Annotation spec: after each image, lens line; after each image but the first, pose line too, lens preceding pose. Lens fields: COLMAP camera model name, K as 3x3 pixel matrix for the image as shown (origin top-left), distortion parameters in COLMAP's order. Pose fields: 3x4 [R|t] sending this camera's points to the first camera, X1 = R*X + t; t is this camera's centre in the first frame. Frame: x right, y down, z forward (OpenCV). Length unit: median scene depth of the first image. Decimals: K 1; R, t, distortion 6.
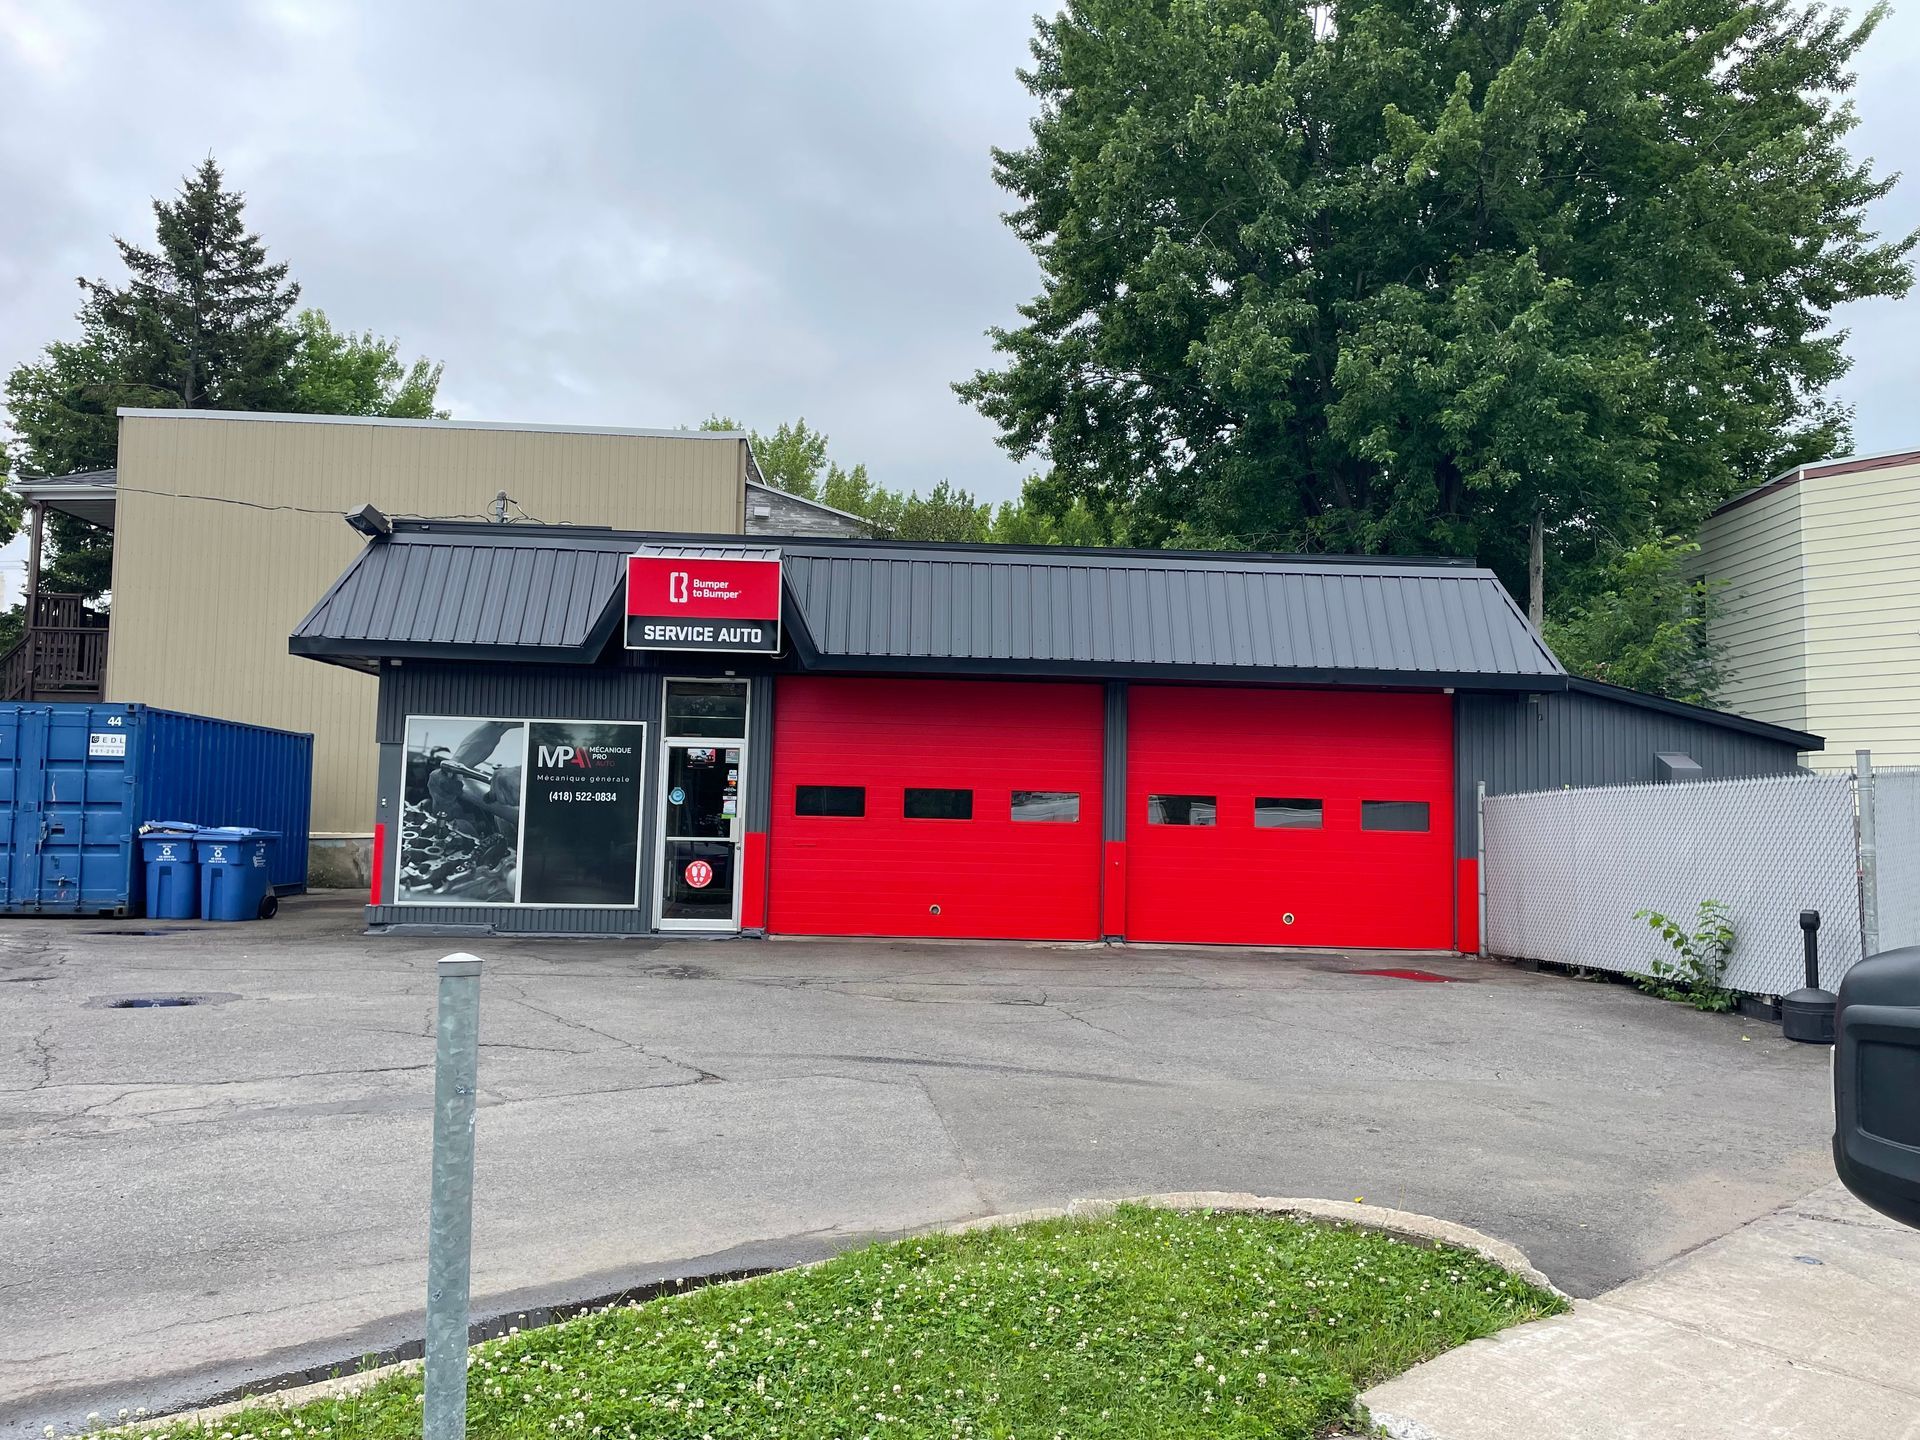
lens RADIAL K [[1475.3, 0, 960.0], [0, 1475.3, 720.0], [0, 0, 1]] dist [0.006803, 0.235352]
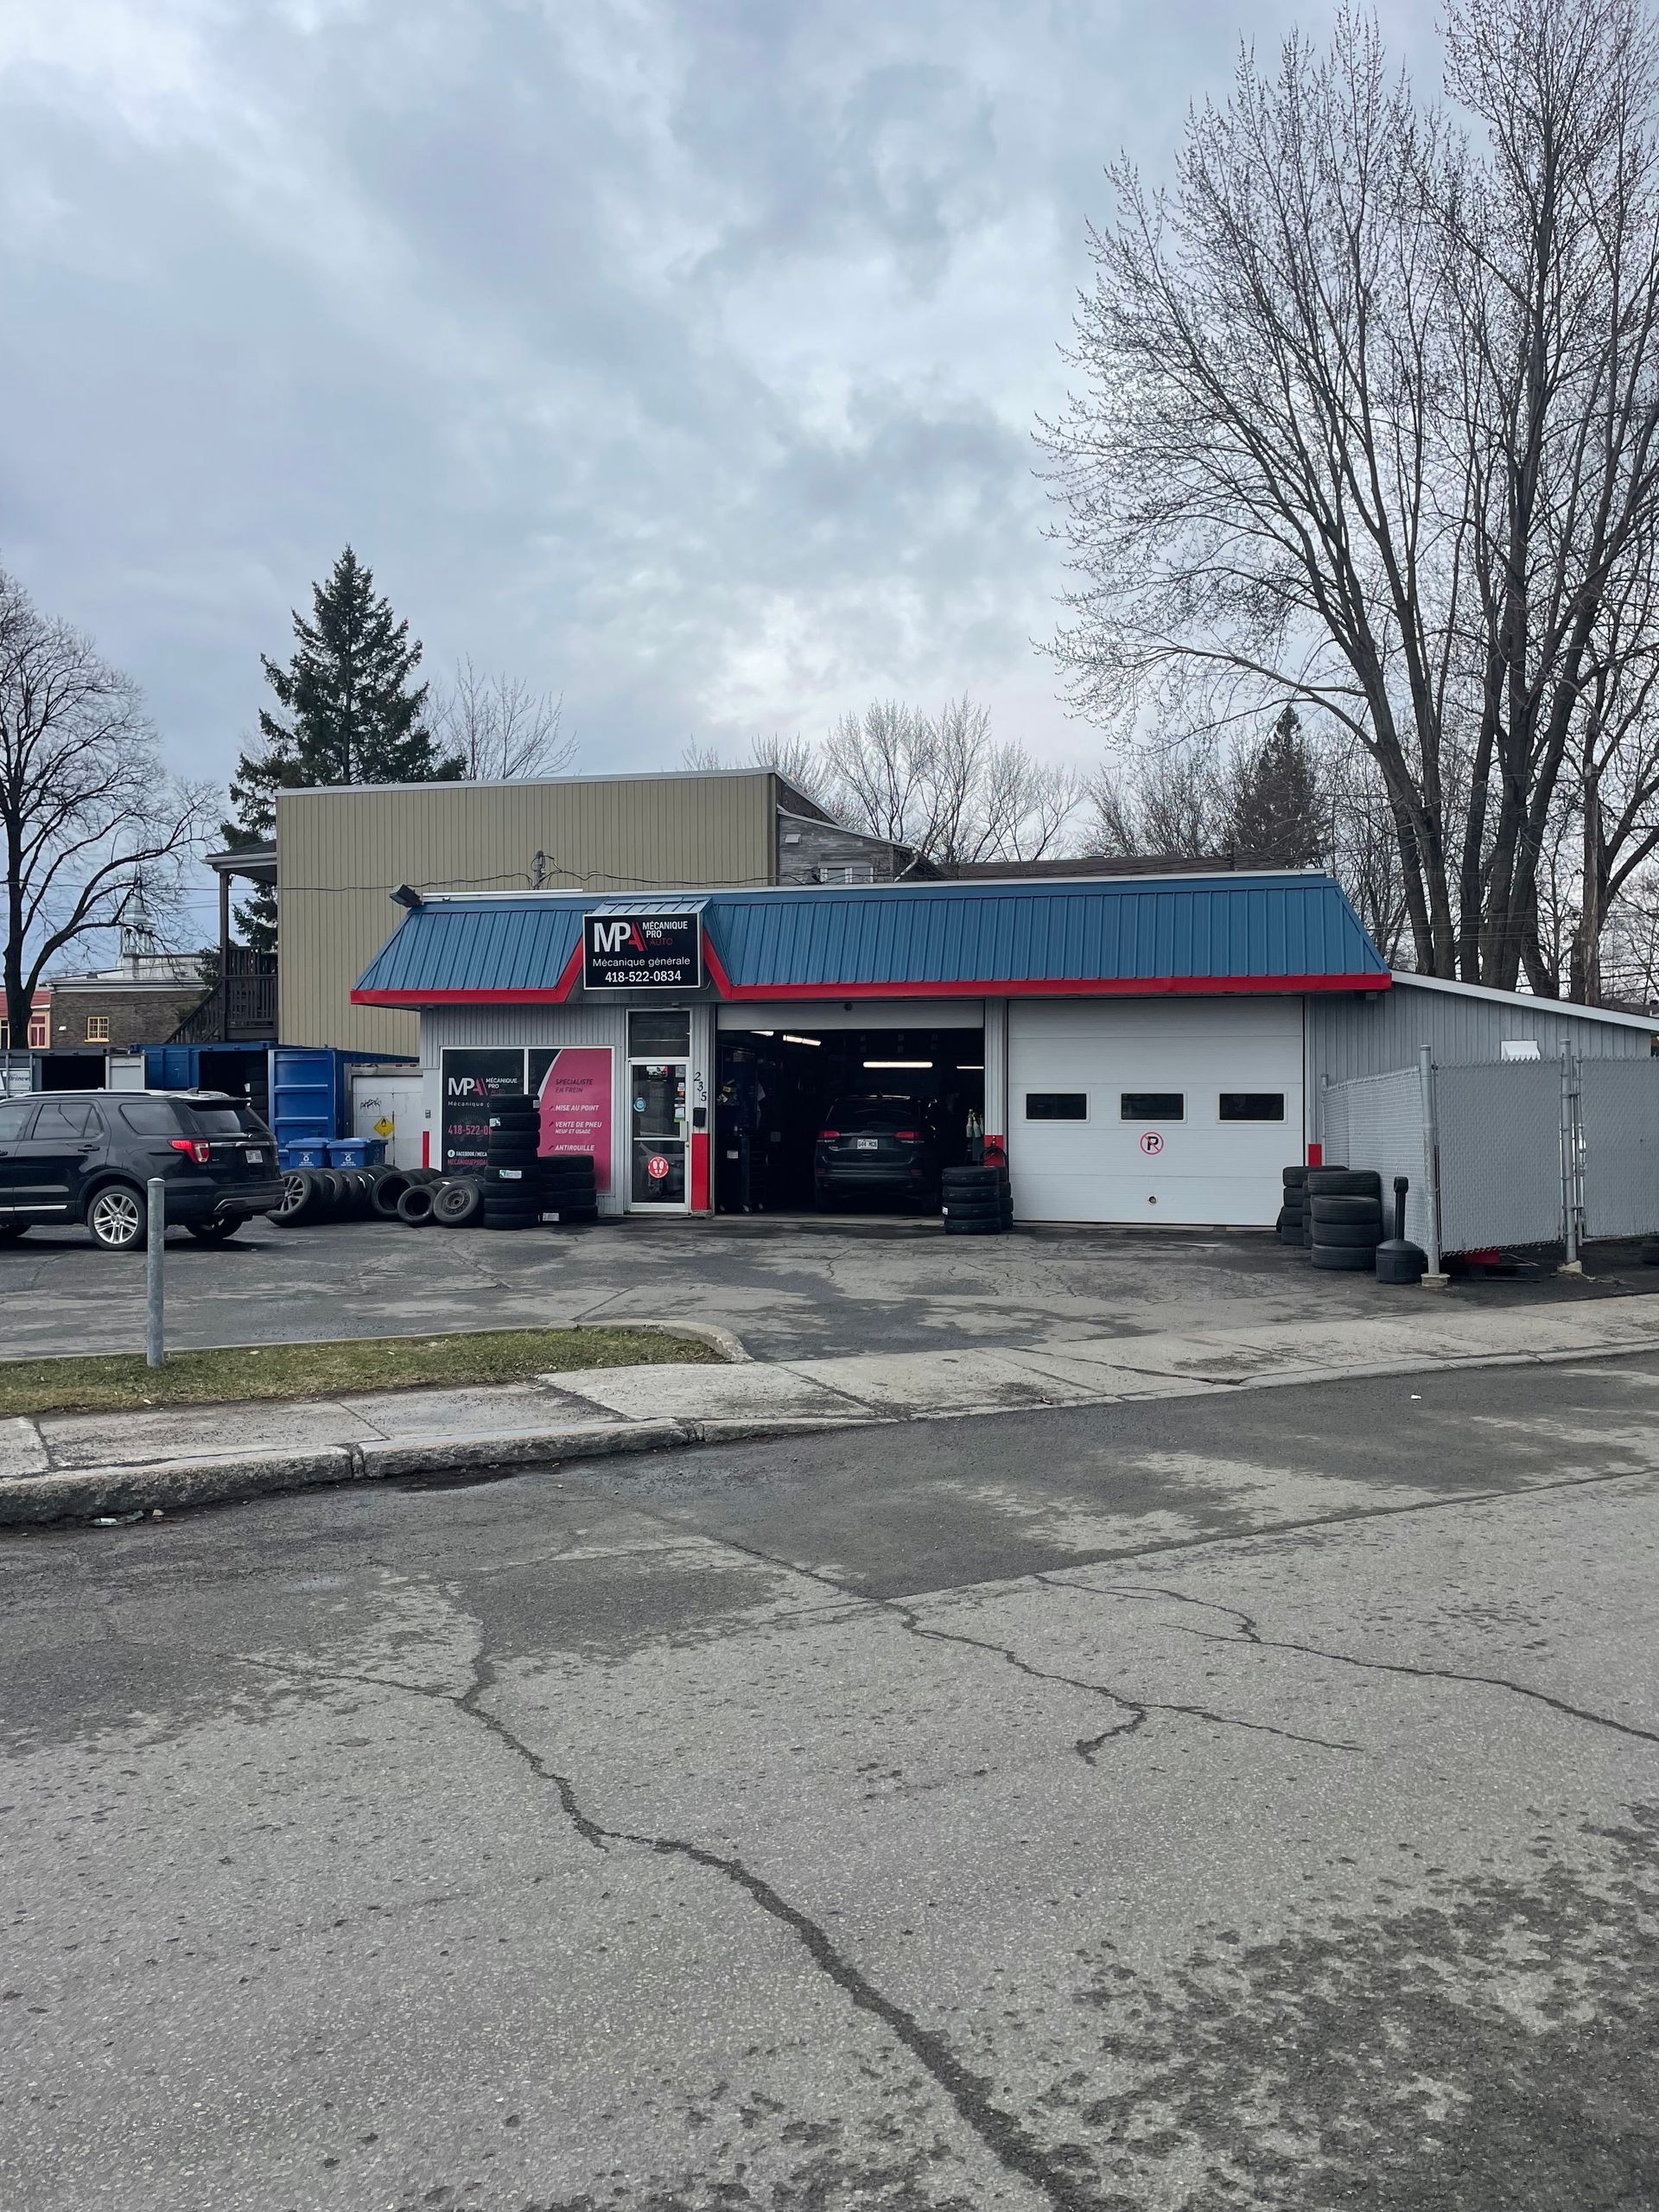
lens RADIAL K [[1699.7, 0, 829.5], [0, 1699.7, 1106.0], [0, 0, 1]] dist [0.006803, 0.235352]
pose [[0.971140, -0.026627, -0.237021, 0.299971], [0.039260, 0.998040, 0.048737, -0.010619], [0.235258, -0.056636, 0.970281, -0.344899]]
